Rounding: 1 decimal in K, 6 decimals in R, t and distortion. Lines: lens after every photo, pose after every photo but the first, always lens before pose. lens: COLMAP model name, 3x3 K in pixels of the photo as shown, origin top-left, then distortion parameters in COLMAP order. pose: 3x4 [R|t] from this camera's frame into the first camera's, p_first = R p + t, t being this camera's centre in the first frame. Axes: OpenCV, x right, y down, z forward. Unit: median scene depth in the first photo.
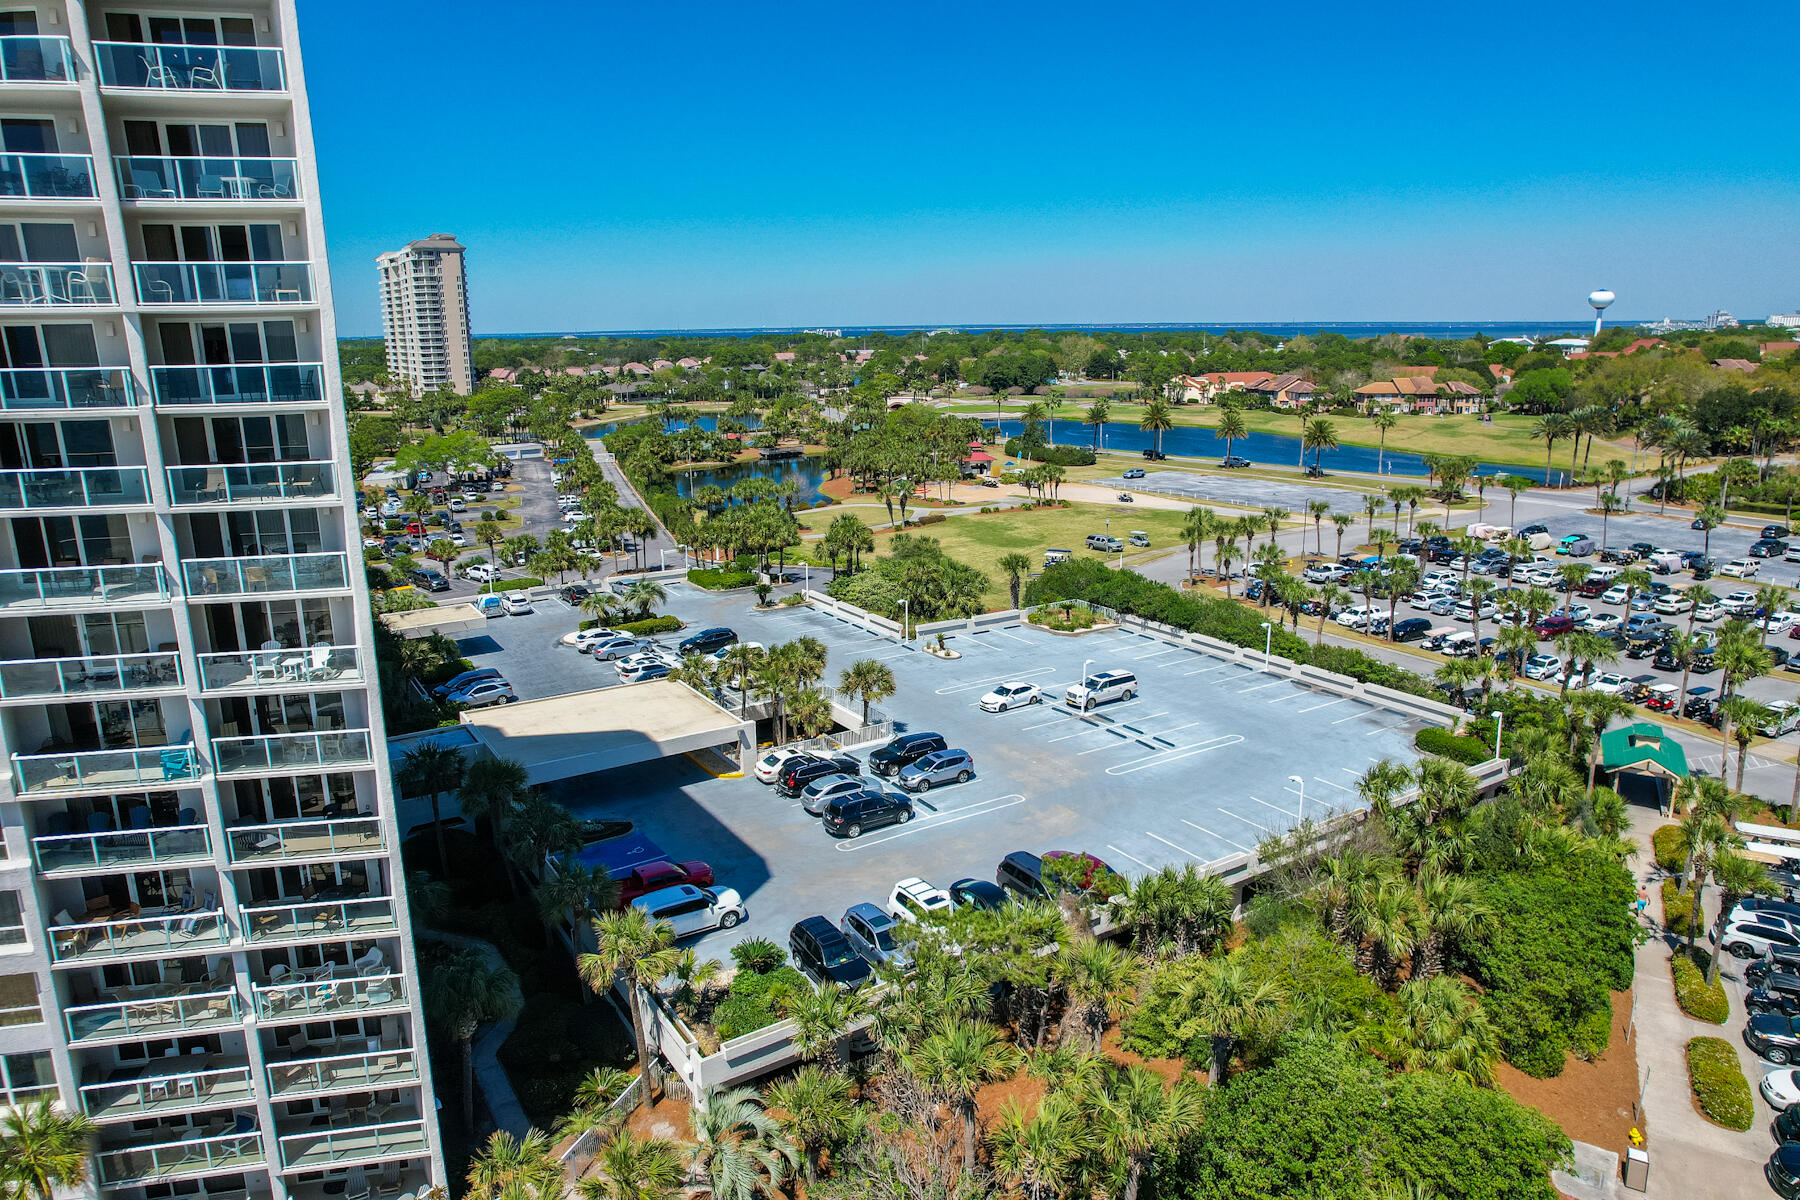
lens RADIAL K [[1153.0, 0, 901.6], [0, 1153.0, 604.4], [0, 0, 1]] dist [-0.081127, 0.075858]
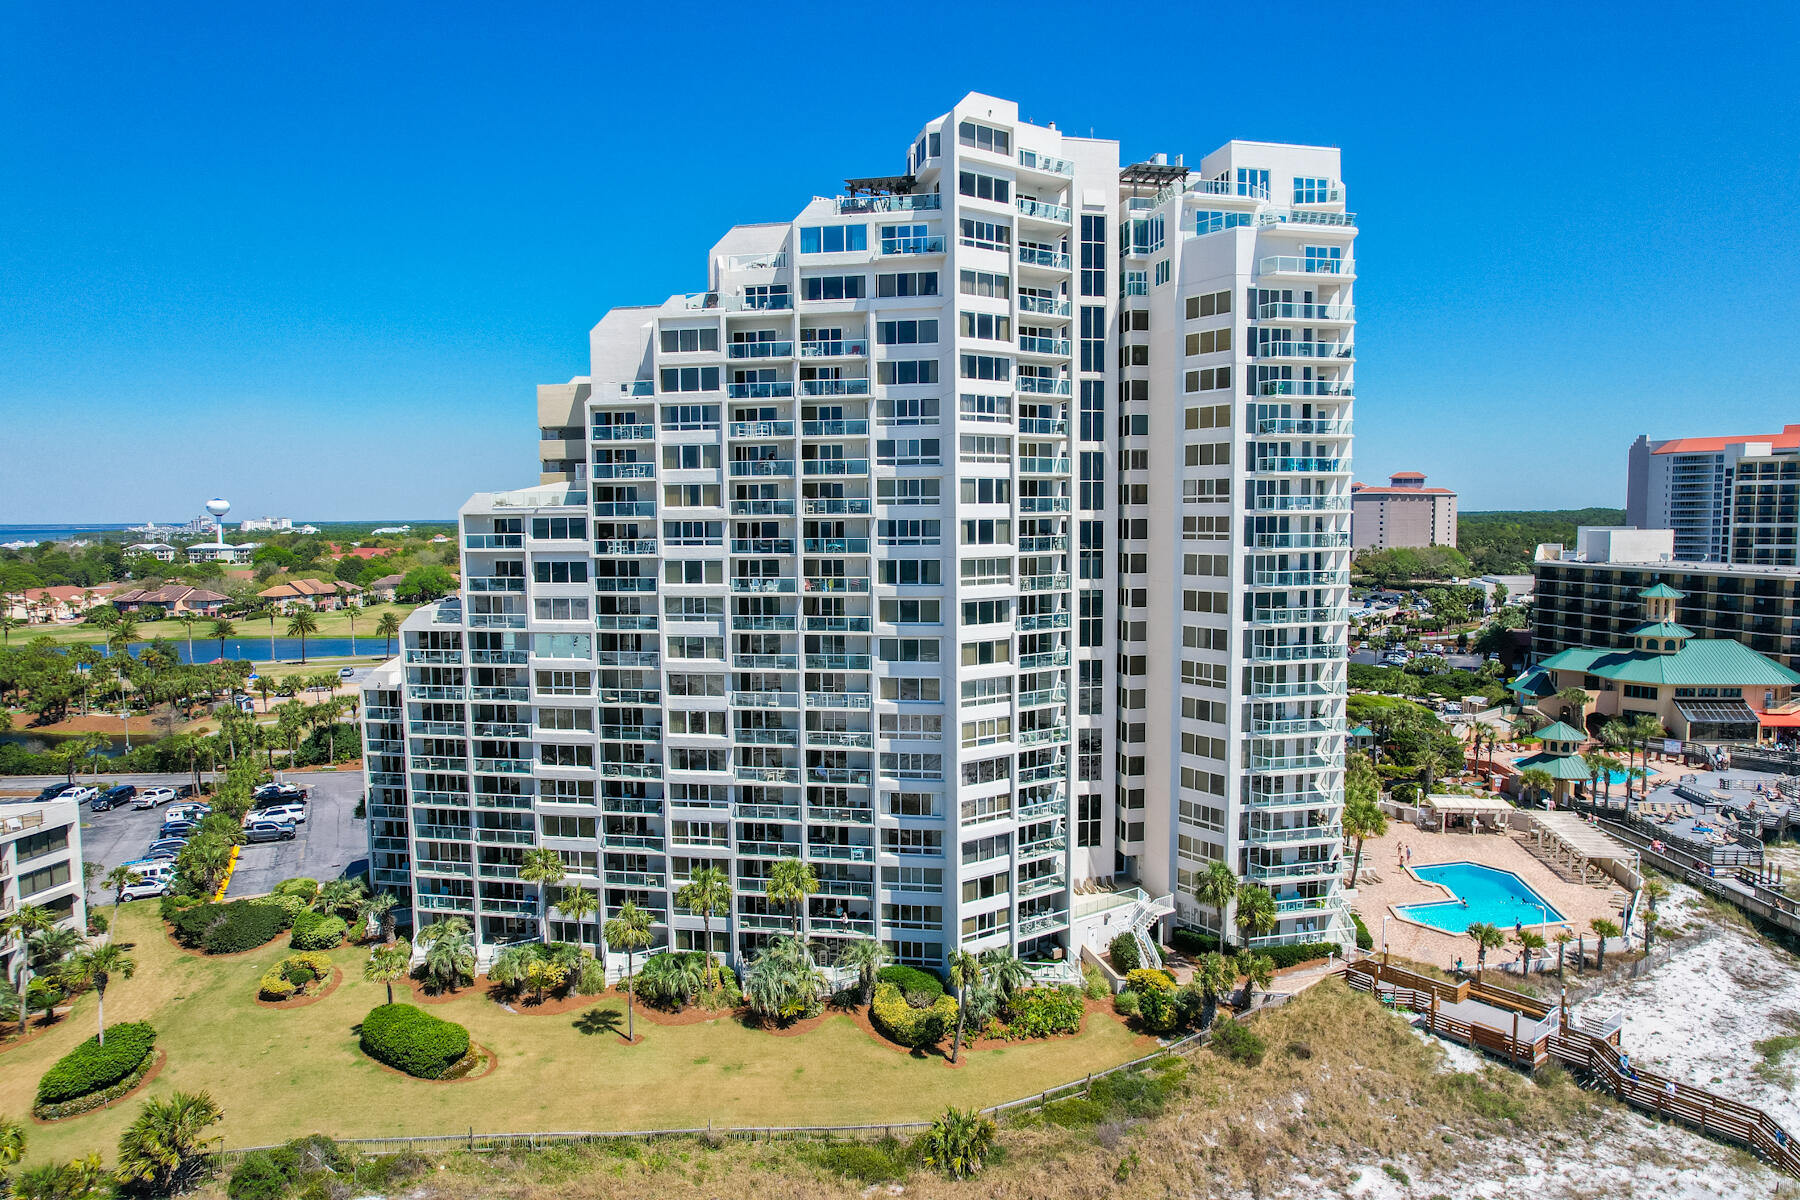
lens RADIAL K [[1153.0, 0, 901.6], [0, 1153.0, 604.4], [0, 0, 1]] dist [-0.081127, 0.075858]
pose [[0.344456, -0.063821, 0.936631, -1.247321], [0.226524, 0.973858, -0.016948, -0.077146], [-0.911064, 0.218007, 0.349908, 0.255246]]
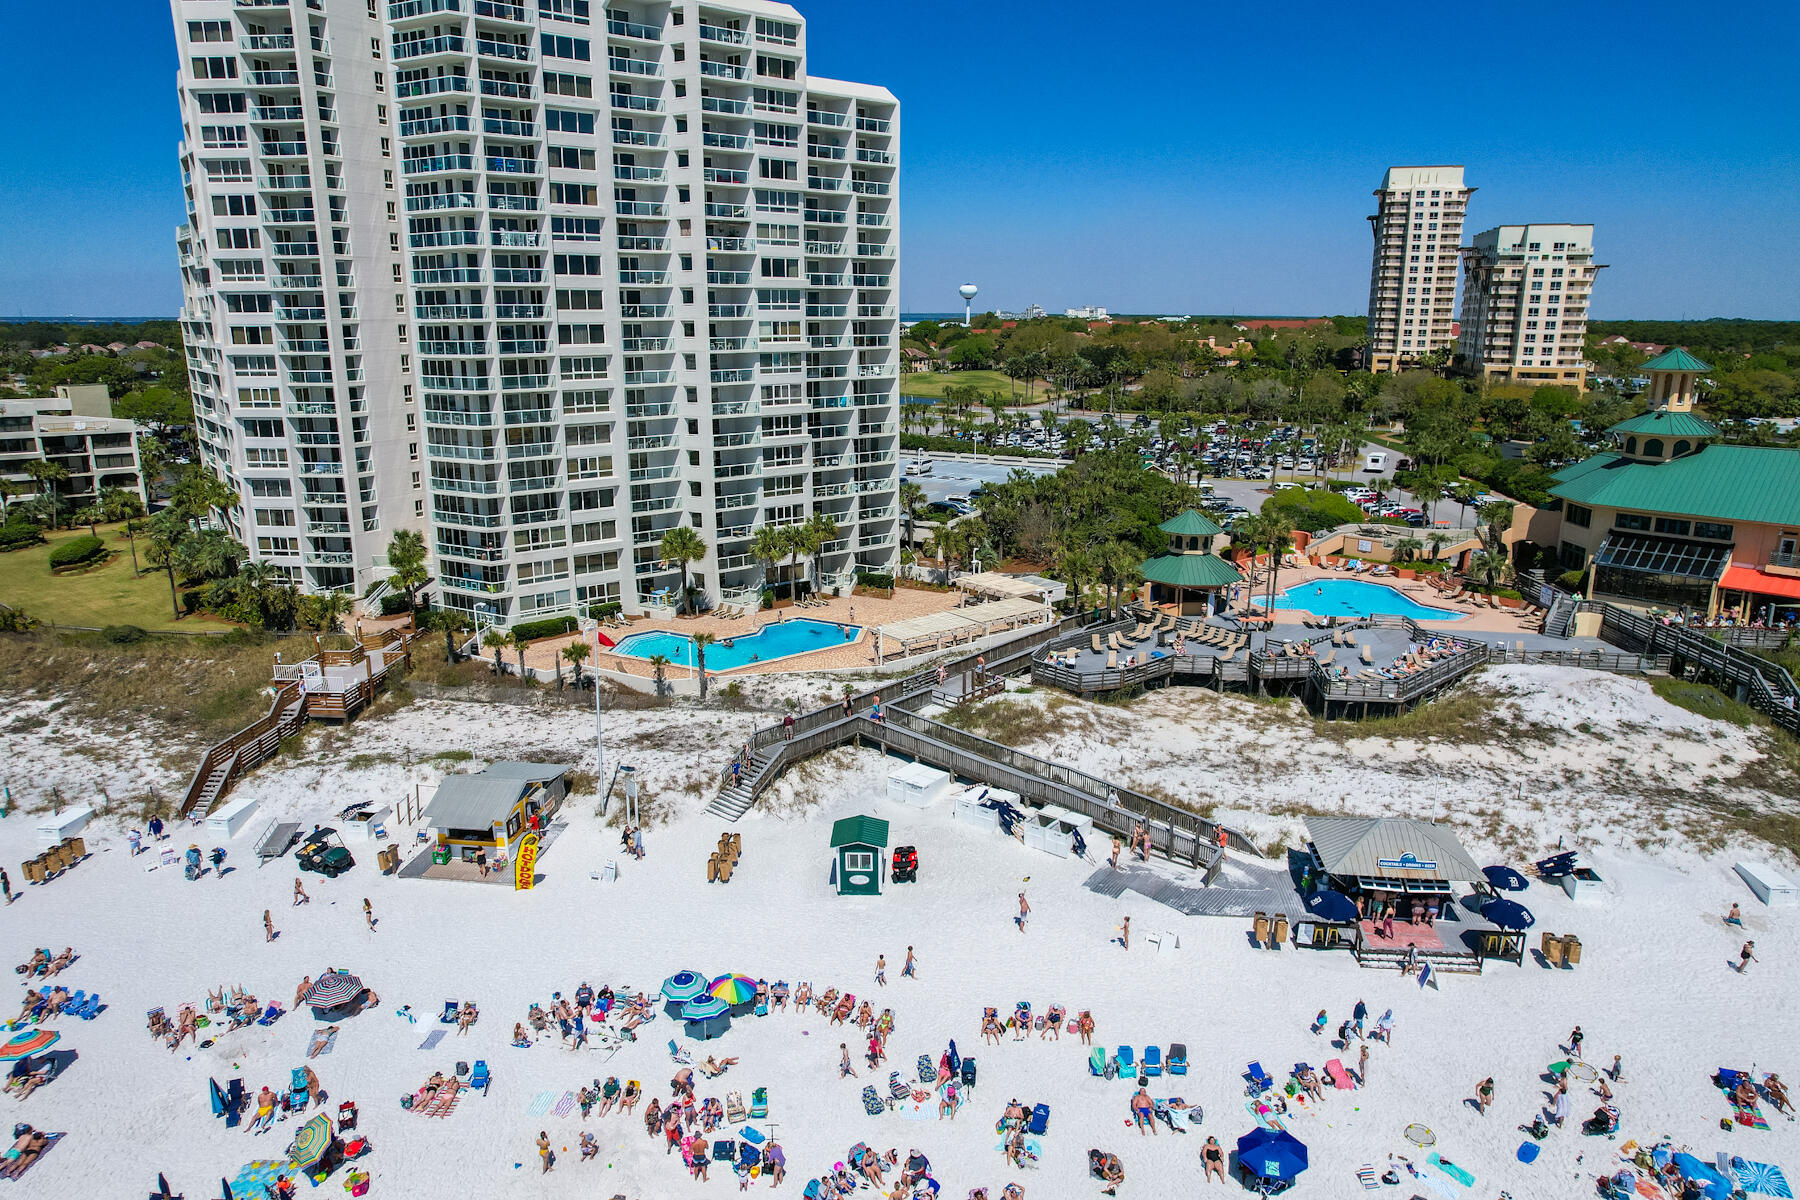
lens RADIAL K [[1153.0, 0, 901.6], [0, 1153.0, 604.4], [0, 0, 1]] dist [-0.081127, 0.075858]
pose [[0.872665, -0.105136, 0.476866, -0.602386], [0.101669, 0.994266, 0.033155, 0.175895], [-0.477618, 0.019549, 0.878350, -0.537119]]
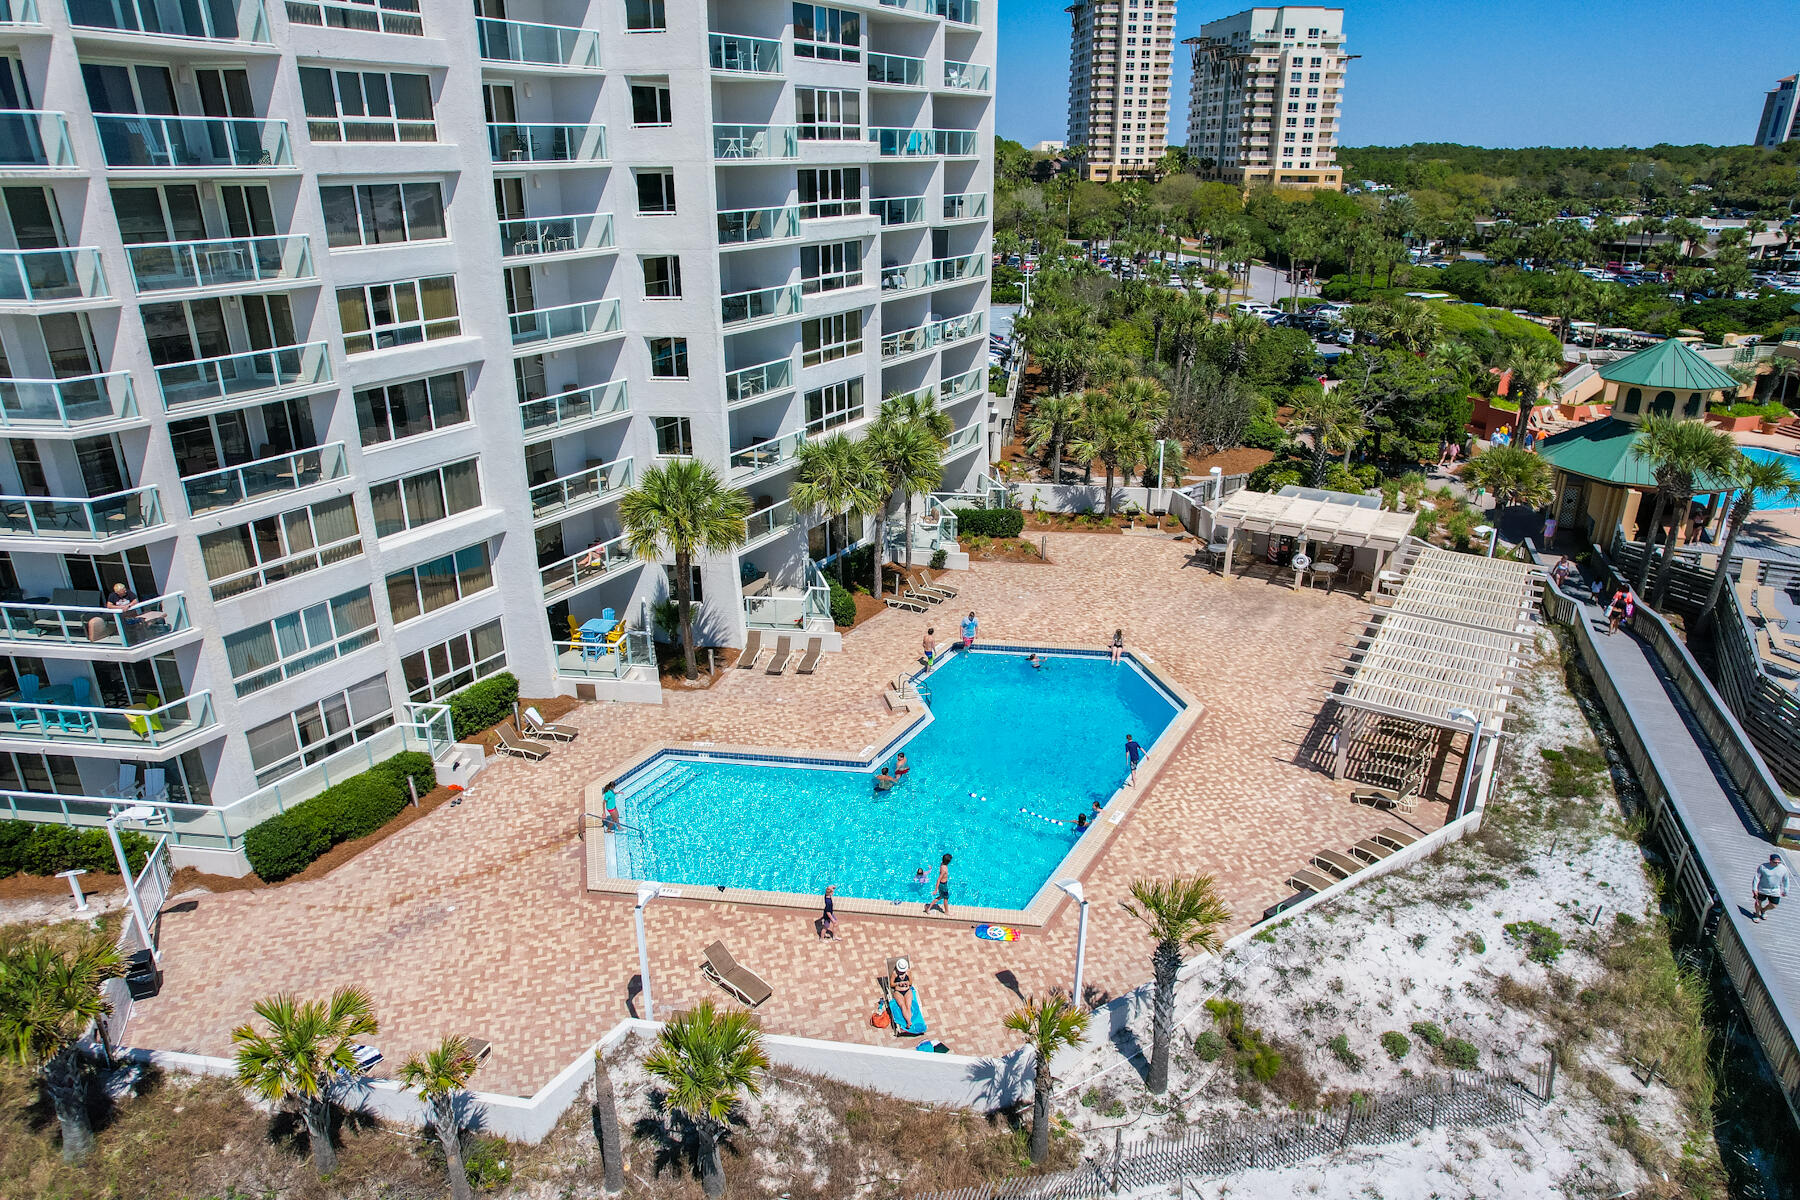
lens RADIAL K [[1159.3, 0, 898.6], [0, 1159.3, 597.3], [0, 0, 1]] dist [-0.087681, 0.074923]
pose [[0.646958, -0.265159, 0.714938, -0.532916], [0.174206, 0.964193, 0.199962, 0.114821], [-0.742360, -0.004820, 0.669984, 0.015824]]
